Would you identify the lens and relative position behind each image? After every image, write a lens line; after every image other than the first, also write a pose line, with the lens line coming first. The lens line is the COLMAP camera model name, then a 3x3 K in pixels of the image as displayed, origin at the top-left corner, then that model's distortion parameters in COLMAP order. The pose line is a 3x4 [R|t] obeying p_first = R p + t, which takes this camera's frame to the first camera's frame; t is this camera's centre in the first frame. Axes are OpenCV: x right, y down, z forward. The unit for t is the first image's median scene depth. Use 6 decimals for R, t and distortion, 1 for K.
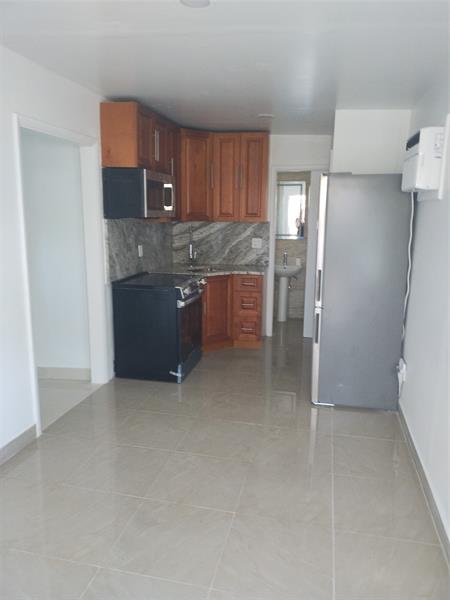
lens RADIAL K [[439.8, 0, 240.8], [0, 439.8, 301.2], [0, 0, 1]] dist [0.004716, -0.031408]
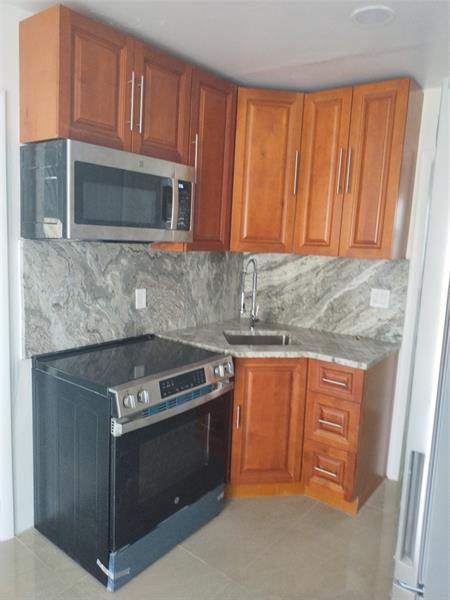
lens RADIAL K [[454.4, 0, 225.0], [0, 454.4, 300.0], [0, 0, 1]] dist [0.003259, -0.002933]
pose [[0.886722, 0.088241, -0.453803, 0.133789], [-0.121072, 0.991679, -0.043742, -0.095054], [0.446167, 0.093730, 0.890028, 0.494572]]
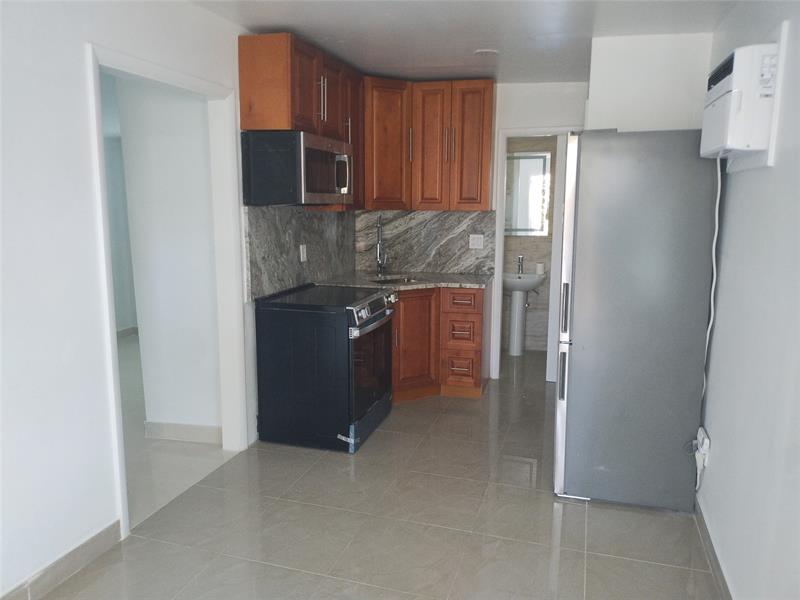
lens RADIAL K [[586.4, 0, 421.8], [0, 586.4, 296.8], [0, 0, 1]] dist [0.004716, -0.031408]
pose [[0.996826, 0.006149, -0.079374, 0.027589], [-0.009143, 0.999258, -0.037405, -0.013052], [0.079085, 0.038012, 0.996143, 0.102069]]
